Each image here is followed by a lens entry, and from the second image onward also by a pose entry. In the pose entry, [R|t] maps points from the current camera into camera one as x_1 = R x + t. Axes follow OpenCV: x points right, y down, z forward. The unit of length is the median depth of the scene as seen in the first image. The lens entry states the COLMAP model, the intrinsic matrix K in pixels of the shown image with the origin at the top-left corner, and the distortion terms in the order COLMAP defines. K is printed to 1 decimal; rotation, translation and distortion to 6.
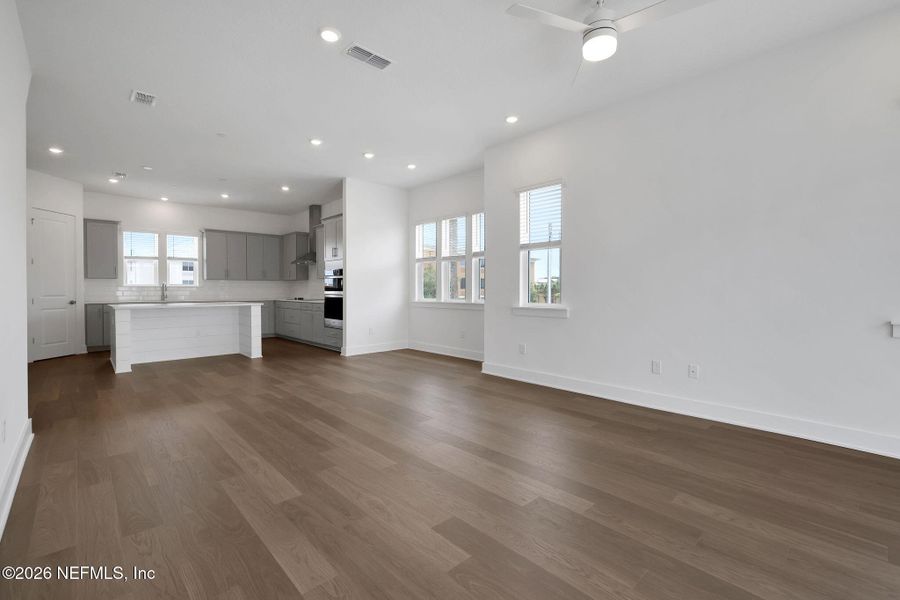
lens RADIAL K [[393.9, 0, 446.0], [0, 393.9, 295.3], [0, 0, 1]] dist [-0.003135, 0.001078]
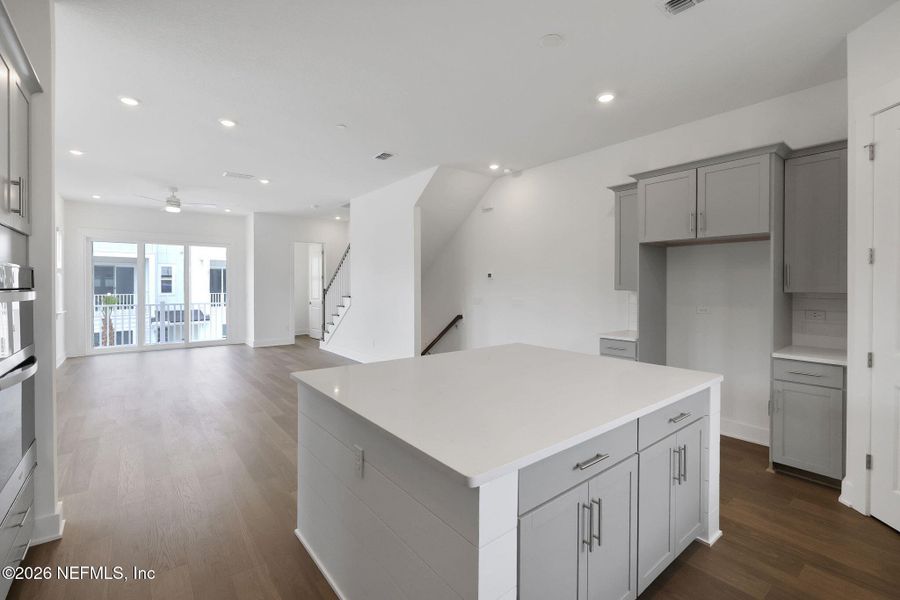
lens RADIAL K [[393.9, 0, 443.9], [0, 393.9, 285.3], [0, 0, 1]] dist [-0.003135, 0.001078]
pose [[-0.996555, 0.000334, 0.082935, -0.566799], [0.001716, 0.999861, 0.016584, -0.054477], [-0.082918, 0.016669, -0.996417, 1.204062]]
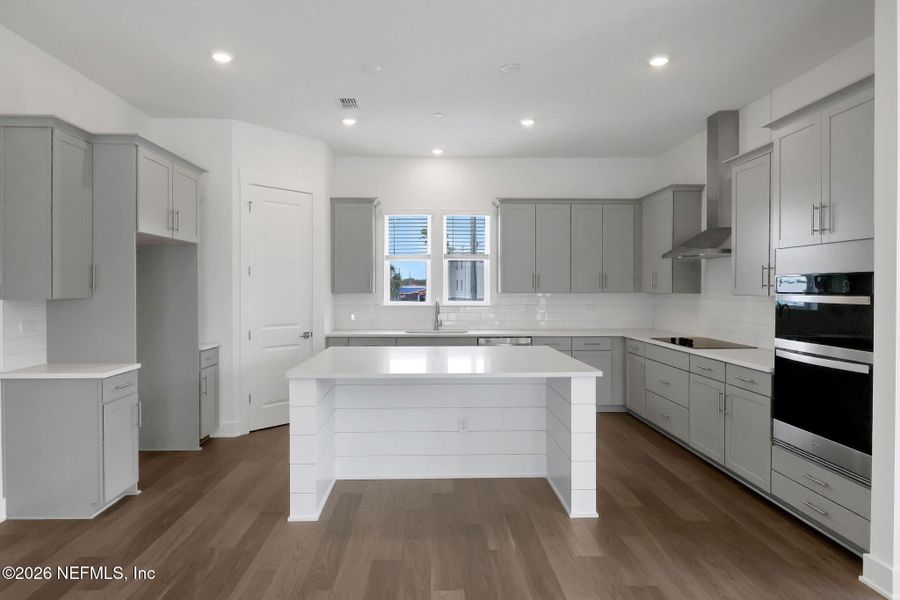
lens RADIAL K [[534.1, 0, 447.3], [0, 534.1, 291.9], [0, 0, 1]] dist [-0.006220, -0.000697]
pose [[0.756547, 0.006692, -0.653905, -0.228450], [-0.012154, 0.999919, -0.003827, -0.045739], [0.653826, 0.010843, 0.756567, 0.486030]]
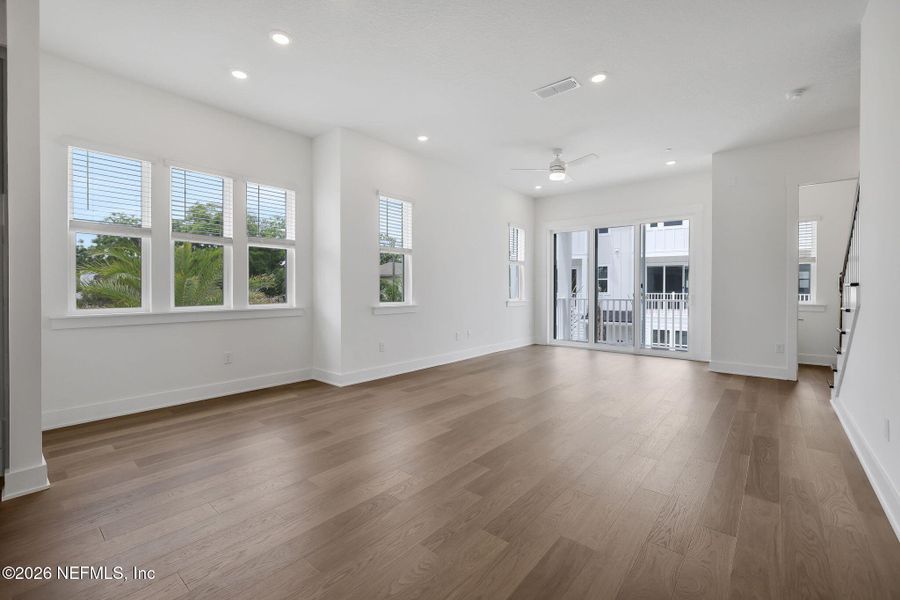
lens RADIAL K [[393.9, 0, 442.8], [0, 393.9, 294.1], [0, 0, 1]] dist [-0.003135, 0.001078]
pose [[-0.116617, -0.010242, 0.993124, -0.574066], [0.015942, 0.999799, 0.012182, -0.008375], [-0.993049, 0.017253, -0.116430, 0.646531]]
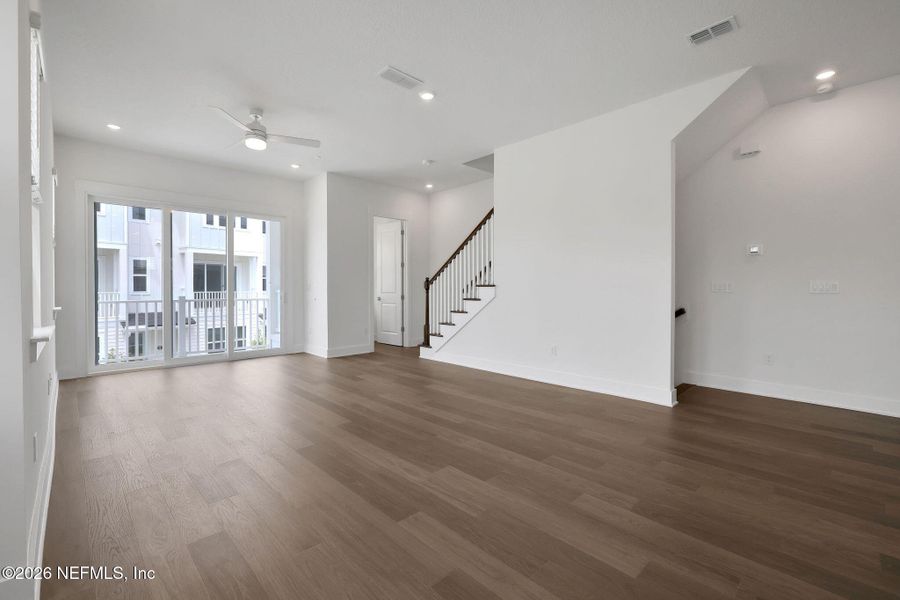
lens RADIAL K [[393.9, 0, 446.4], [0, 393.9, 289.6], [0, 0, 1]] dist [-0.003135, 0.001078]
pose [[-0.999803, 0.000317, -0.019861, -0.132206], [-0.000037, 0.999842, 0.017803, -0.012491], [0.019864, 0.017800, -0.999644, 0.929230]]
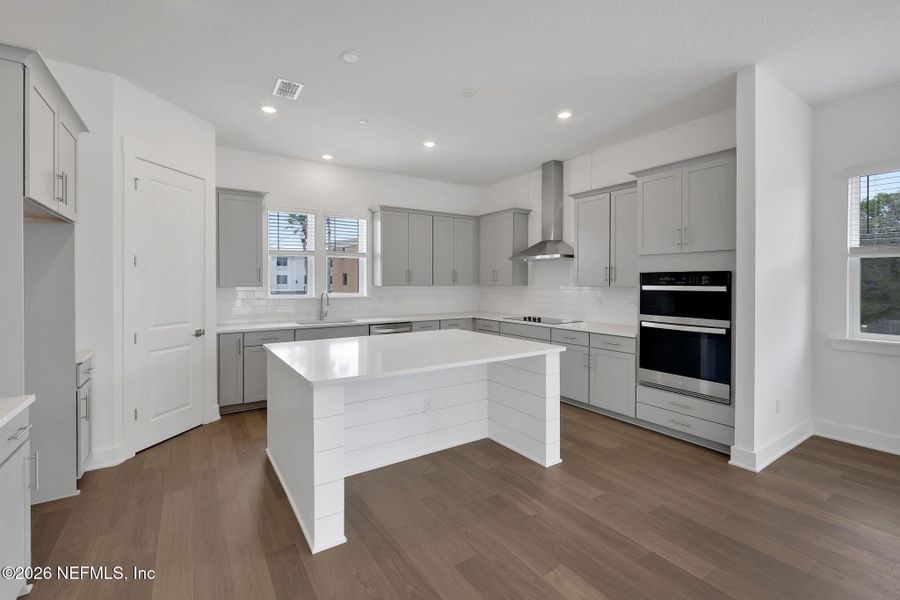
lens RADIAL K [[393.9, 0, 454.1], [0, 393.9, 286.2], [0, 0, 1]] dist [-0.003135, 0.001078]
pose [[0.987507, 0.001897, -0.157562, -0.475298], [-0.002935, 0.999975, -0.006357, -0.043798], [0.157546, 0.006740, 0.987489, 0.475301]]
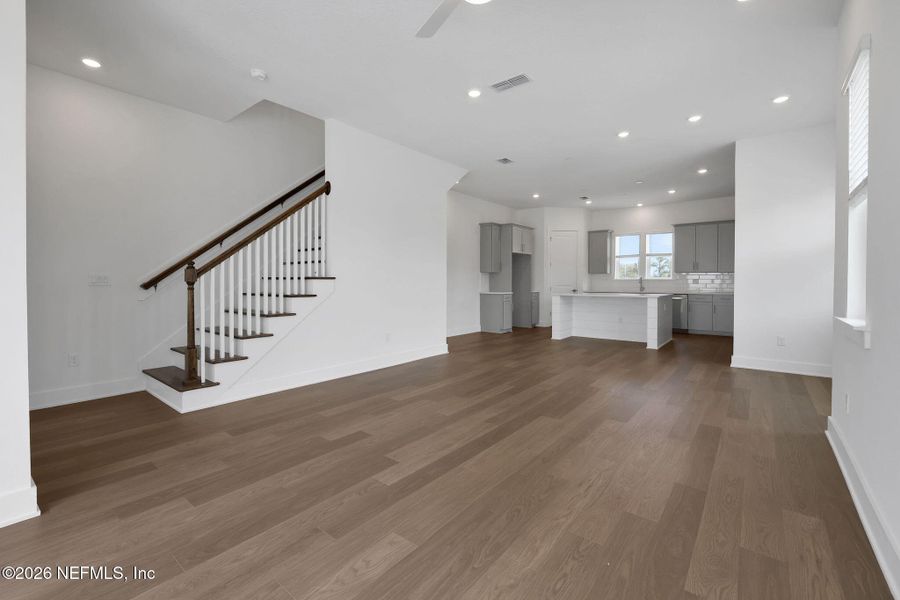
lens RADIAL K [[393.9, 0, 441.7], [0, 393.9, 284.5], [0, 0, 1]] dist [-0.003135, 0.001078]
pose [[0.144026, 0.010458, -0.989519, 0.410812], [-0.019543, 0.999779, 0.007722, -0.005146], [0.989381, 0.018226, 0.144199, 0.280390]]
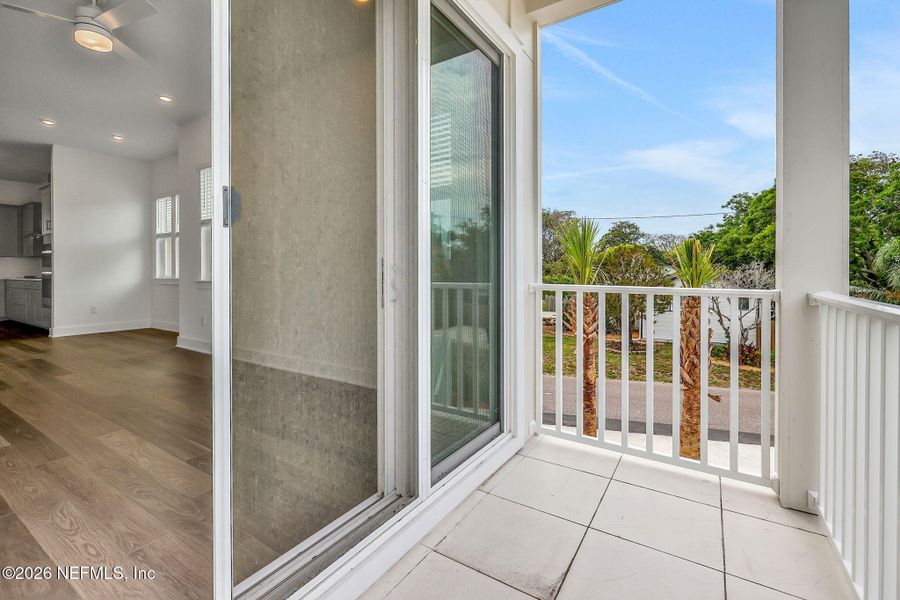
lens RADIAL K [[393.9, 0, 441.5], [0, 393.9, 271.5], [0, 0, 1]] dist [-0.003135, 0.001078]
pose [[0.968636, -0.001063, 0.248483, 0.367847], [0.004896, 0.999878, -0.014810, 0.017177], [-0.248437, 0.015562, 0.968523, -0.110472]]
